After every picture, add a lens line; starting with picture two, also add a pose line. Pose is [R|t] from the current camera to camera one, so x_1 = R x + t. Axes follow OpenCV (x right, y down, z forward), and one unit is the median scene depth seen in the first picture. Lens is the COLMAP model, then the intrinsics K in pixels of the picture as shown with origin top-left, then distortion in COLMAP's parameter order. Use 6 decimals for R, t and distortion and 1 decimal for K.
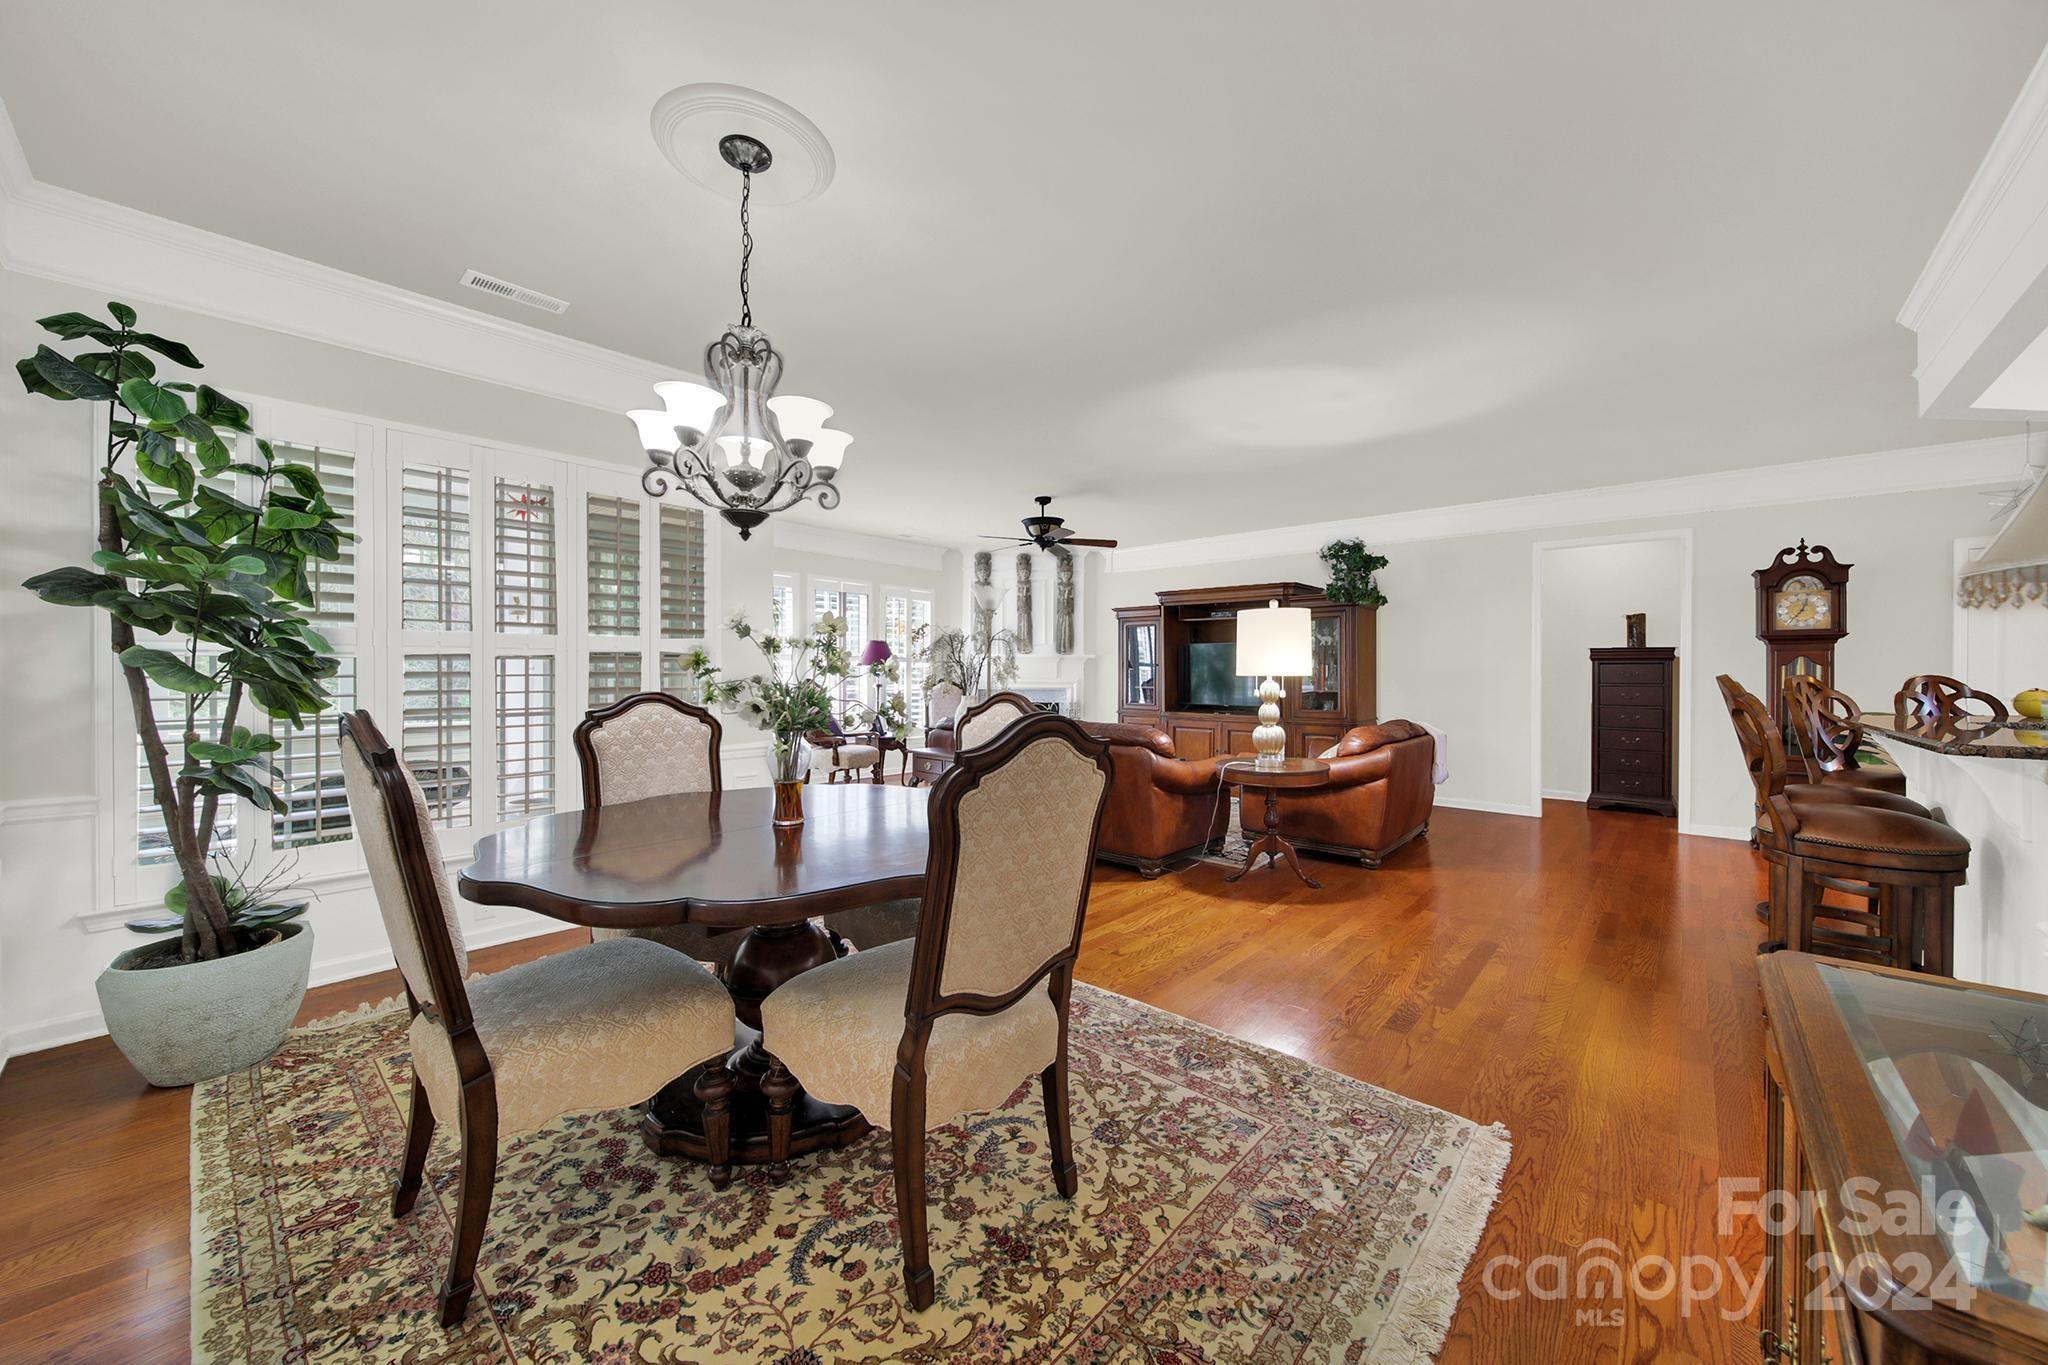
lens RADIAL K [[743.7, 0, 1024.4], [0, 743.7, 671.5], [0, 0, 1]] dist [-0.008043, -0.000033]
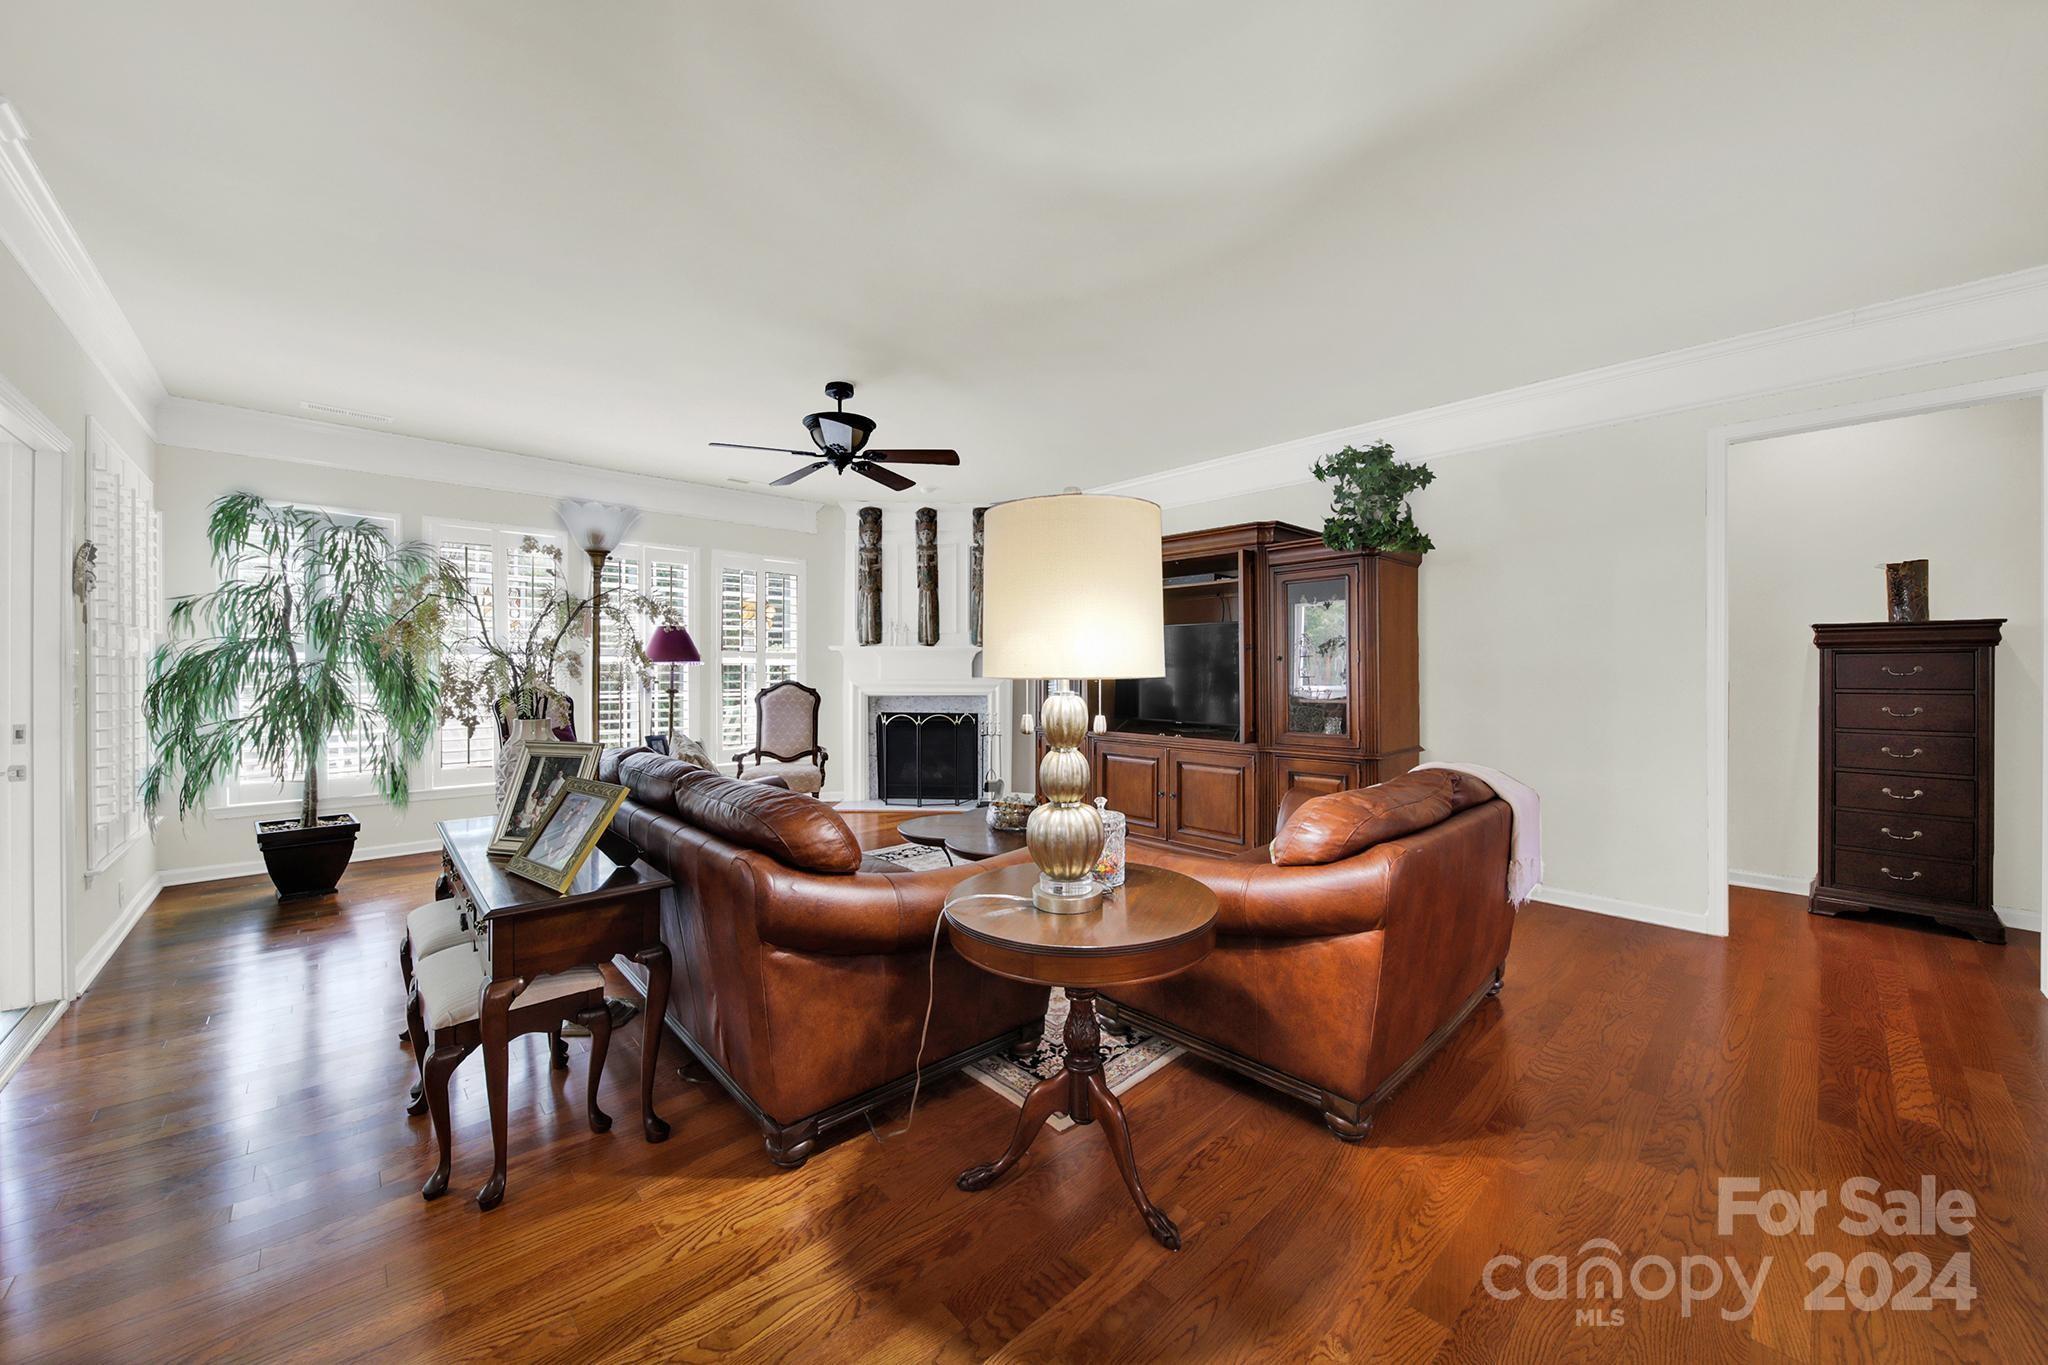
lens RADIAL K [[743.7, 0, 1024.4], [0, 743.7, 671.5], [0, 0, 1]] dist [-0.008043, -0.000033]
pose [[0.995432, -0.002970, -0.095432, 0.331096], [0.003151, 0.999993, 0.001753, 0.000803], [0.095426, -0.002046, 0.995434, 0.575974]]
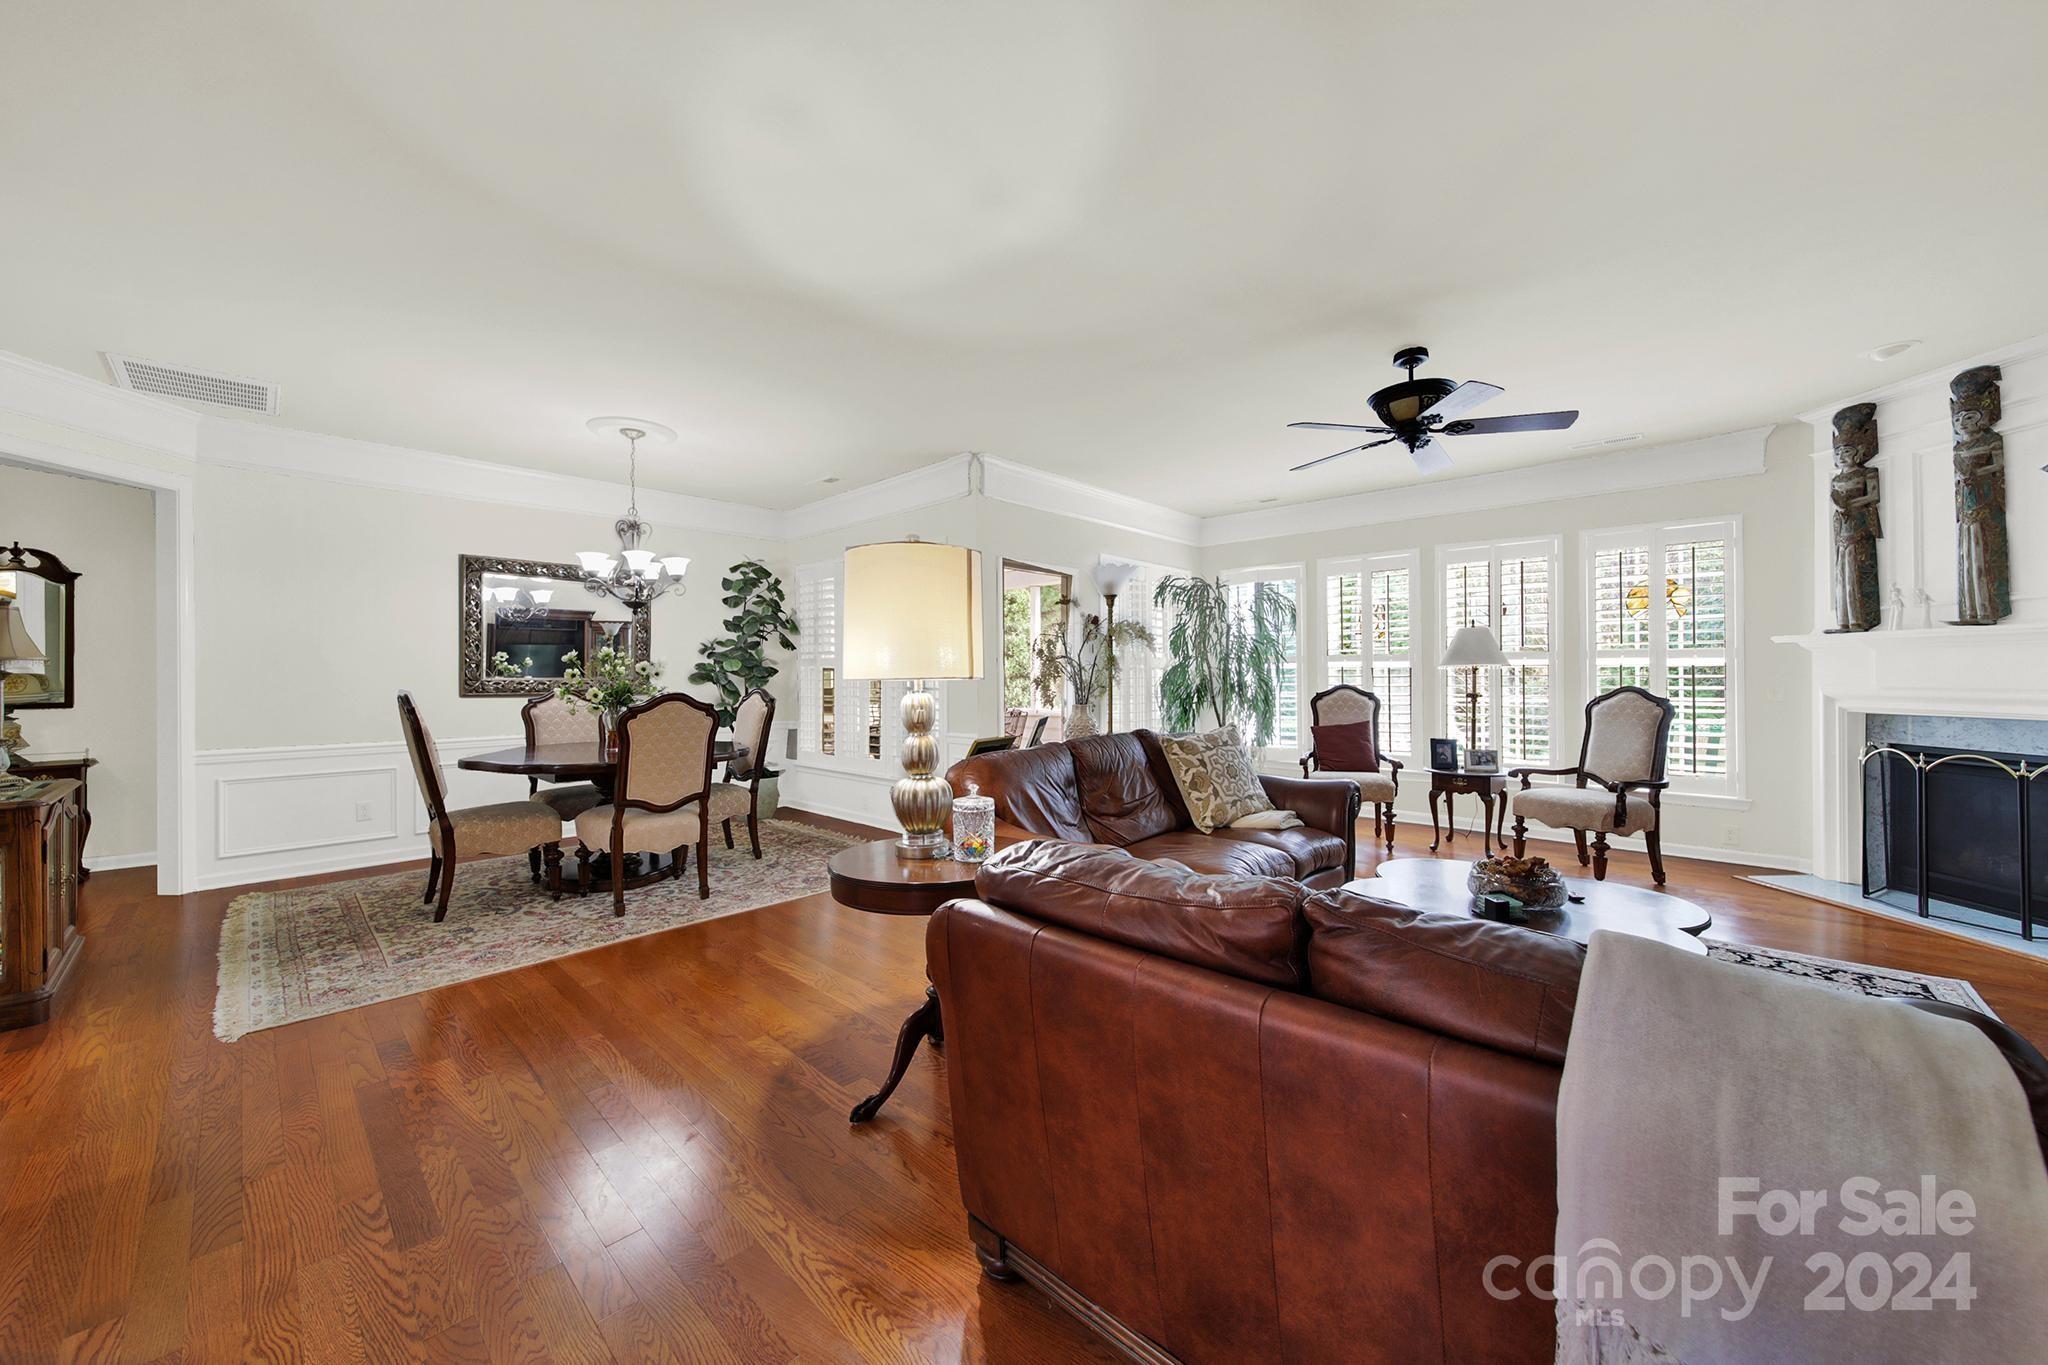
lens RADIAL K [[743.7, 0, 1024.4], [0, 743.7, 671.5], [0, 0, 1]] dist [-0.008043, -0.000033]
pose [[-0.028442, -0.011079, -0.999534, 0.812895], [0.003656, 0.999931, -0.011188, 0.005825], [0.999589, -0.003973, -0.028399, 1.042631]]
